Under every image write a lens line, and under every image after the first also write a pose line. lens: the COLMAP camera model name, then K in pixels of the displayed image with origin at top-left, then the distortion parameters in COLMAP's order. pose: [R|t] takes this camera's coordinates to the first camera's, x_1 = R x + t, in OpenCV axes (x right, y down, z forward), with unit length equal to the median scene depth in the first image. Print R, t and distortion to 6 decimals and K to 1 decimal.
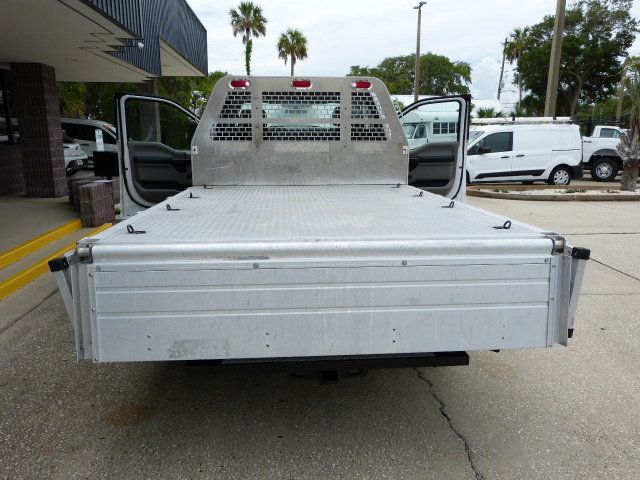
lens RADIAL K [[479.7, 0, 320.0], [0, 479.7, 238.4], [0, 0, 1]] dist [-0.043398, 0.032033]
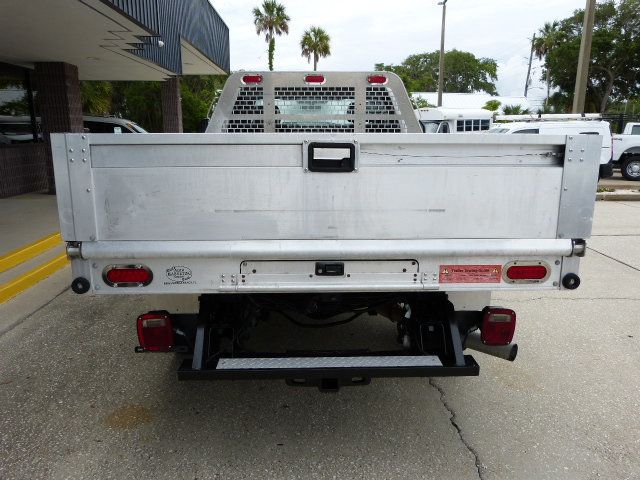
lens RADIAL K [[479.7, 0, 318.6], [0, 479.7, 238.2], [0, 0, 1]] dist [-0.043398, 0.032033]
pose [[0.998717, 0.008891, -0.049855, 0.020542], [-0.008736, 0.999956, 0.003322, -0.001839], [0.049883, -0.002882, 0.998751, 0.025786]]
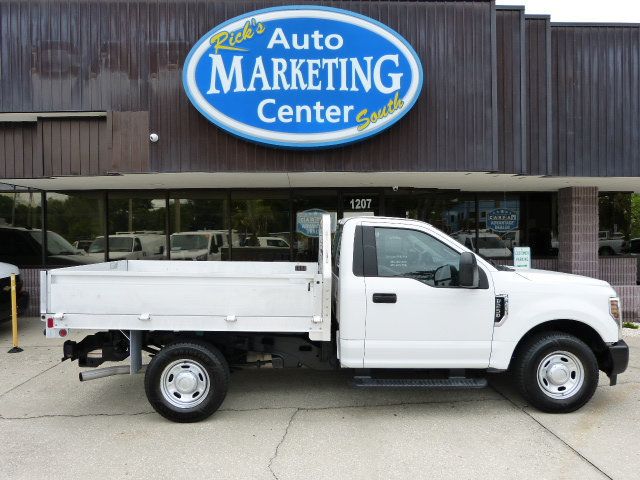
lens RADIAL K [[479.7, 0, 318.1], [0, 479.7, 241.5], [0, 0, 1]] dist [-0.043398, 0.032033]
pose [[-0.069077, 0.008031, -0.997579, 1.216792], [-0.206927, 0.978104, 0.022203, -0.298768], [0.975915, 0.207959, -0.065902, 1.078282]]
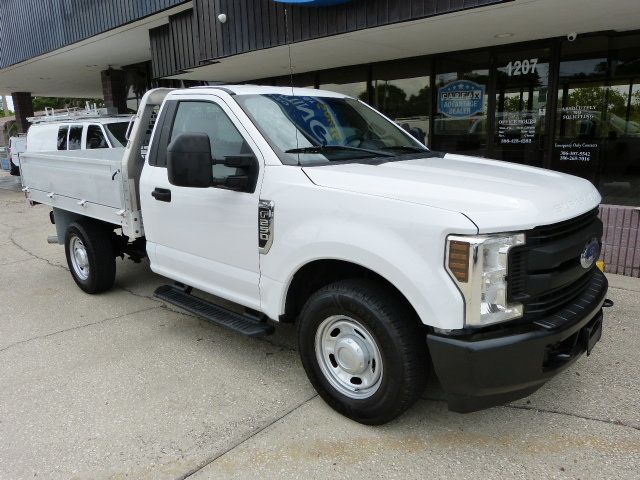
lens RADIAL K [[479.7, 0, 320.1], [0, 479.7, 241.1], [0, 0, 1]] dist [-0.043398, 0.032033]
pose [[-0.733288, 0.168949, -0.658593, 0.527508], [-0.122431, 0.919992, 0.372323, -0.445588], [0.668804, 0.353653, -0.653935, 1.905331]]
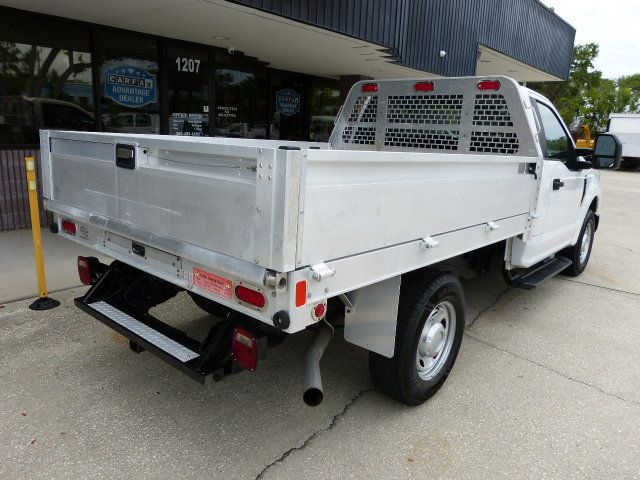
lens RADIAL K [[479.7, 0, 320.8], [0, 479.7, 238.5], [0, 0, 1]] dist [-0.043398, 0.032033]
pose [[0.700352, 0.183788, -0.689731, 0.506080], [-0.193722, 0.978957, 0.064151, -0.056017], [0.687007, 0.088687, 0.721219, 0.221742]]
